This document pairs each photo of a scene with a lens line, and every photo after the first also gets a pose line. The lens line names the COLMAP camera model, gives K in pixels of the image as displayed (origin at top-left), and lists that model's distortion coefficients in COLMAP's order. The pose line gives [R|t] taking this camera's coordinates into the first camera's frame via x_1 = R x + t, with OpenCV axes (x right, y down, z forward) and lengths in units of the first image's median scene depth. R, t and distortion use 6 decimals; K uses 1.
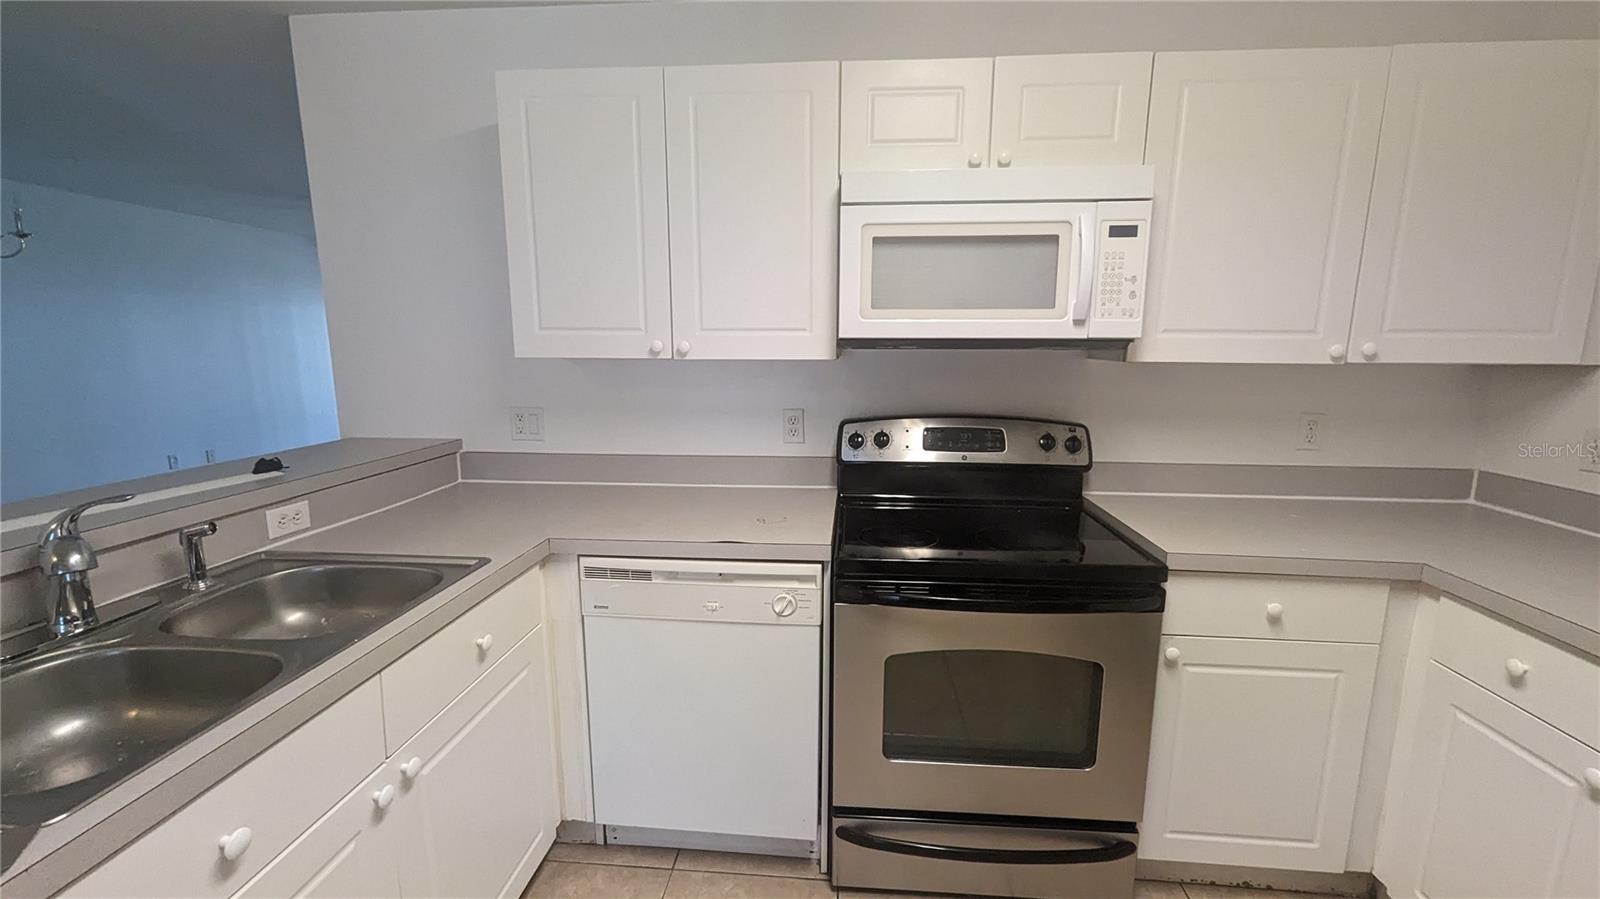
lens RADIAL K [[657.7, 0, 808.5], [0, 657.7, 458.6], [0, 0, 1]] dist [0.000717, -0.000748]
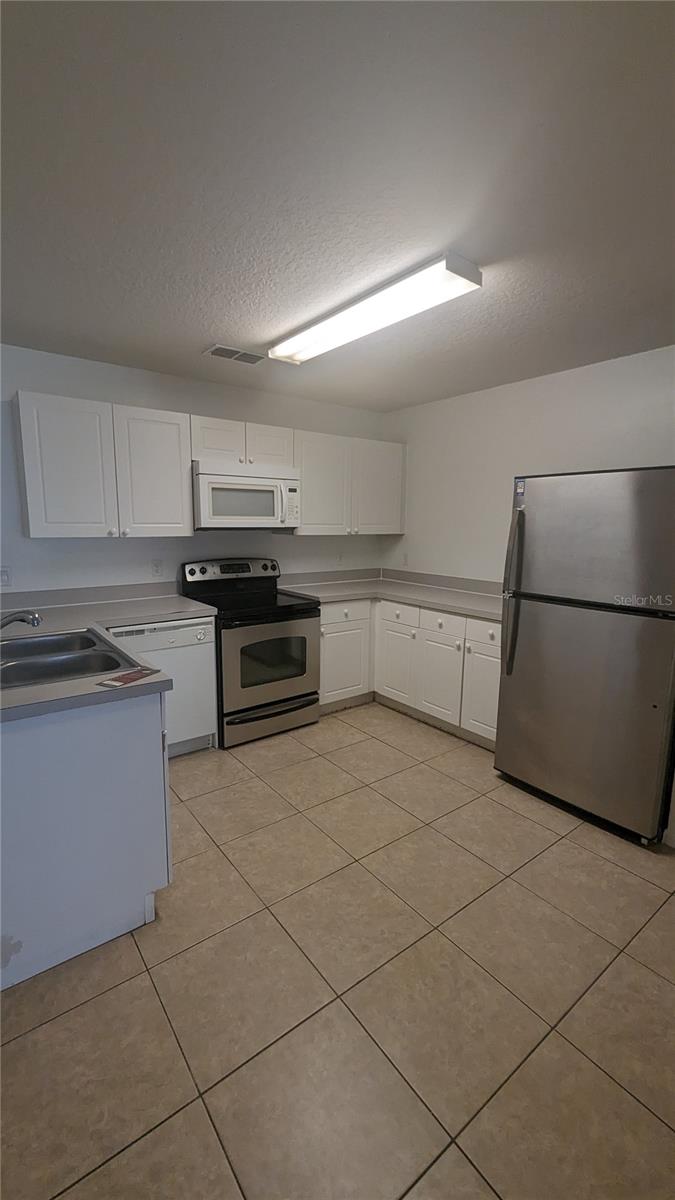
lens RADIAL K [[493.3, 0, 331.0], [0, 493.3, 600.8], [0, 0, 1]] dist [0.000717, -0.000748]
pose [[0.744072, -0.101835, 0.660292, -0.828775], [0.108236, 0.993633, 0.031275, 0.083193], [-0.659273, 0.048197, 0.750357, -0.678463]]
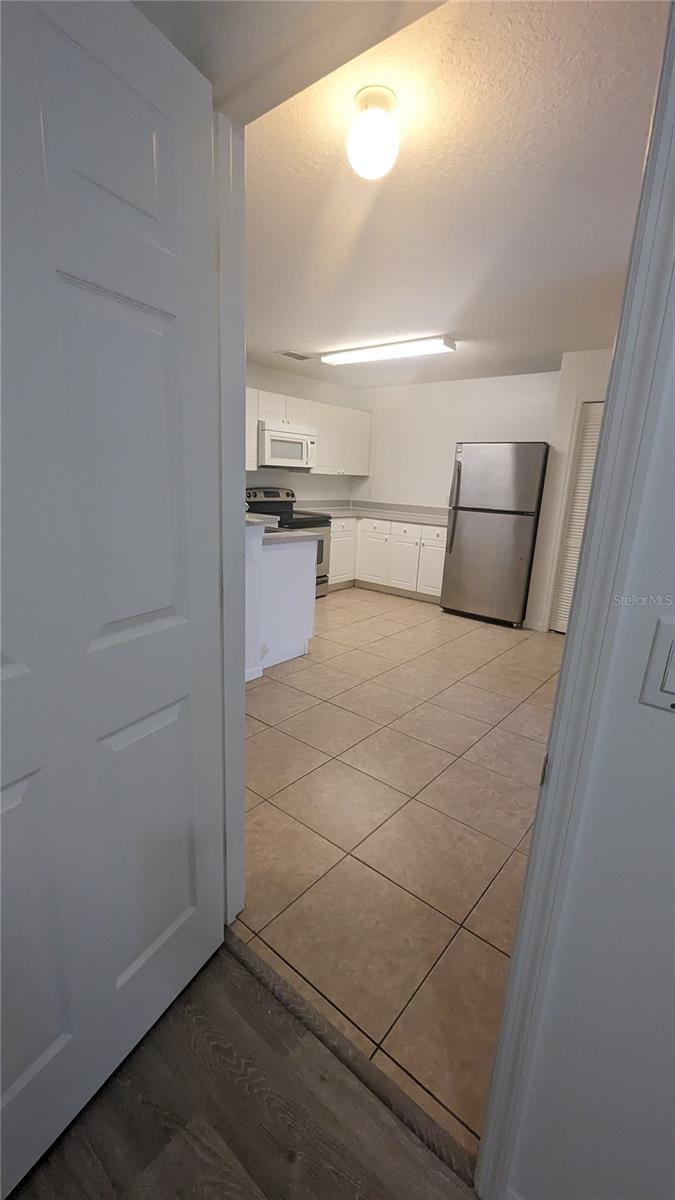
lens RADIAL K [[493.3, 0, 331.6], [0, 493.3, 599.3], [0, 0, 1]] dist [0.000717, -0.000748]
pose [[0.574922, -0.179983, 0.798167, -2.146161], [0.102104, 0.983663, 0.148266, 0.198323], [-0.811813, -0.003745, 0.583906, -0.983730]]
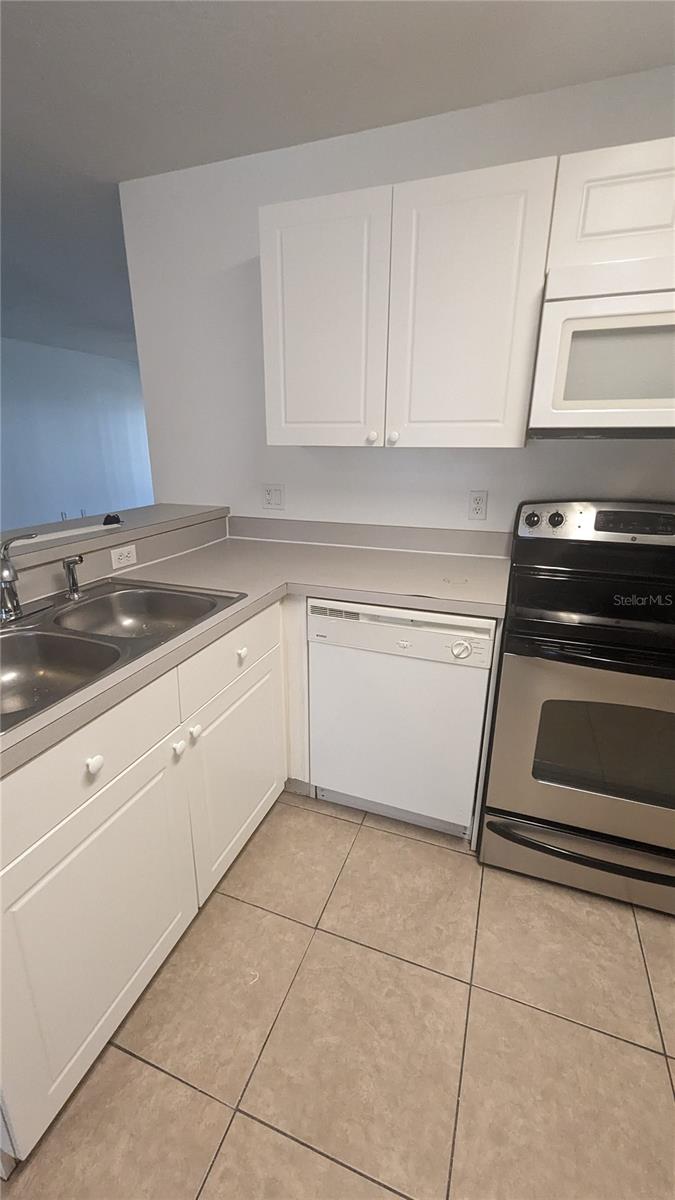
lens RADIAL K [[493.3, 0, 331.8], [0, 493.3, 601.5], [0, 0, 1]] dist [0.000717, -0.000748]
pose [[0.960379, 0.085271, -0.265331, -0.030516], [-0.046748, 0.987842, 0.148263, 0.004408], [0.274748, -0.129985, 0.952690, 0.048538]]
